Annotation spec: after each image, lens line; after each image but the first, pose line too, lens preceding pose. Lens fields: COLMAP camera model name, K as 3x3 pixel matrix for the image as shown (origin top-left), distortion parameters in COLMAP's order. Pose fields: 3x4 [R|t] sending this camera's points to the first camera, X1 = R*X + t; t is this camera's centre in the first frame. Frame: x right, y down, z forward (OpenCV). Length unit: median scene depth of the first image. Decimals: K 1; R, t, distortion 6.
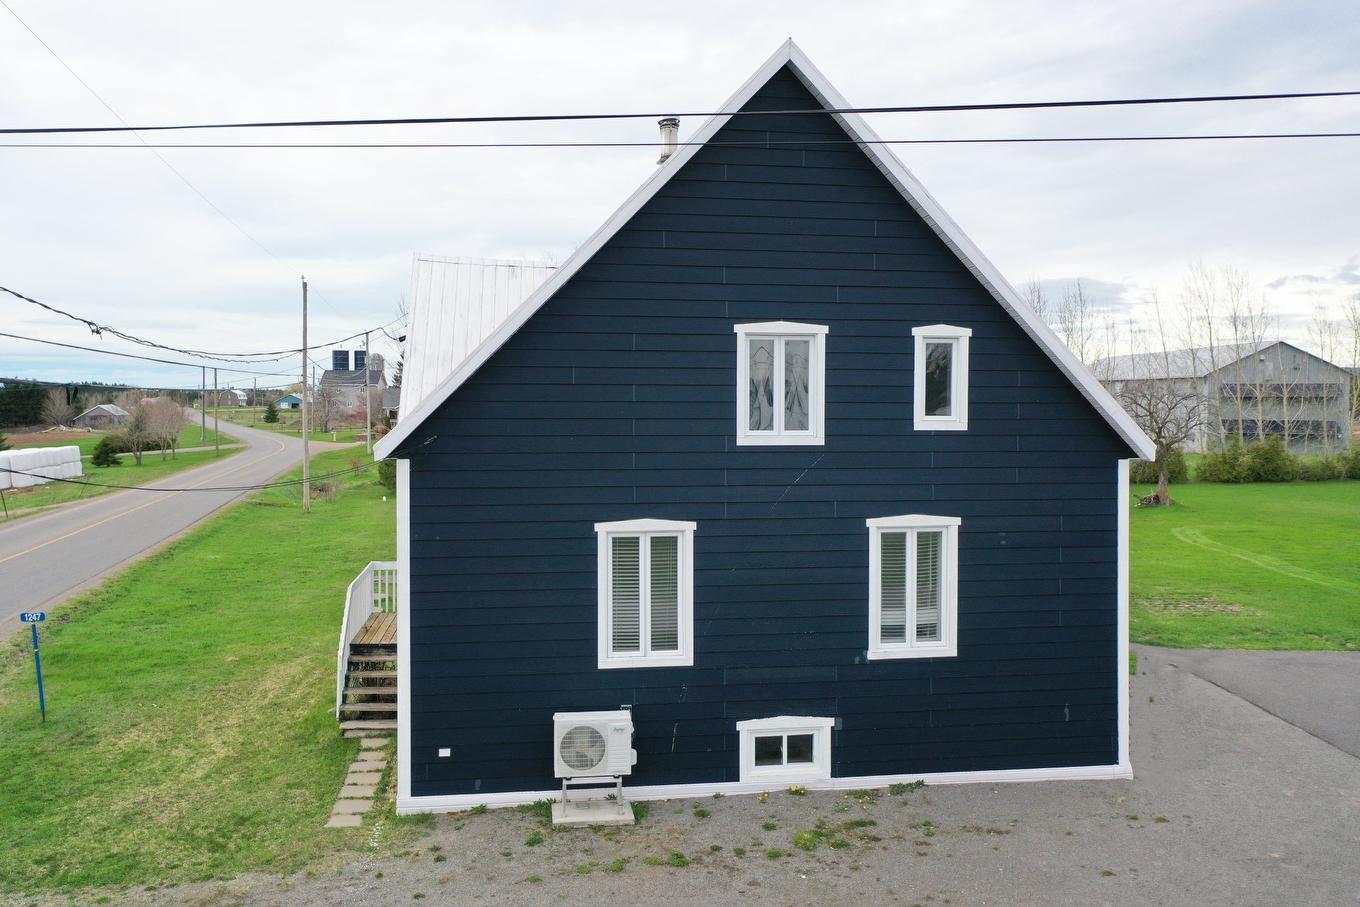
lens RADIAL K [[1674.4, 0, 678.1], [0, 1674.4, 449.4], [0, 0, 1]] dist [0.094636, 0.000000]
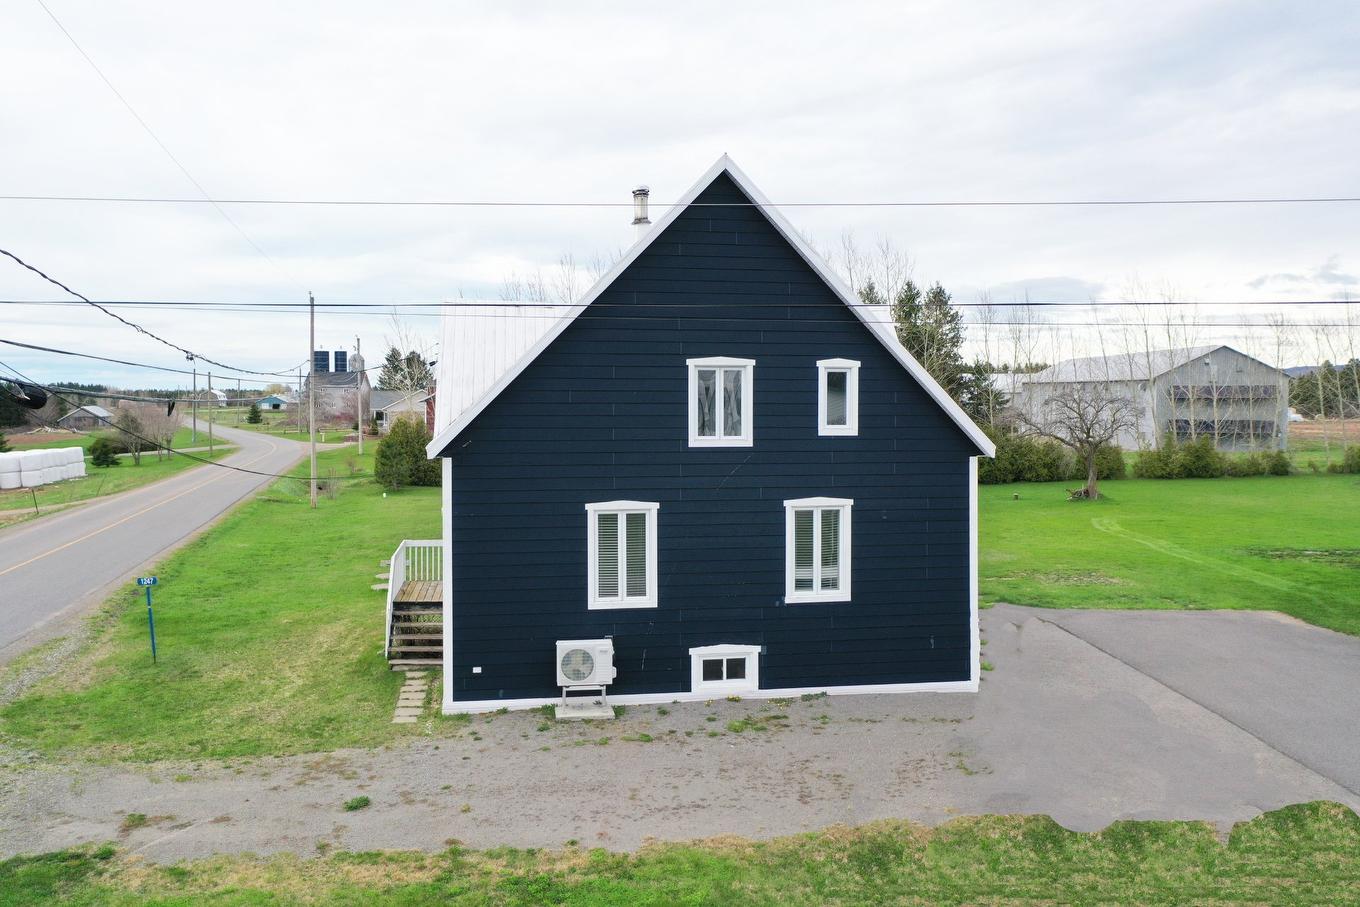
lens RADIAL K [[1674.4, 0, 683.1], [0, 1674.4, 453.1], [0, 0, 1]] dist [0.094636, 0.000000]
pose [[0.999878, -0.002625, 0.015388, 0.008912], [0.002586, 0.999993, 0.002572, -0.000885], [-0.015394, -0.002532, 0.999878, -0.352998]]
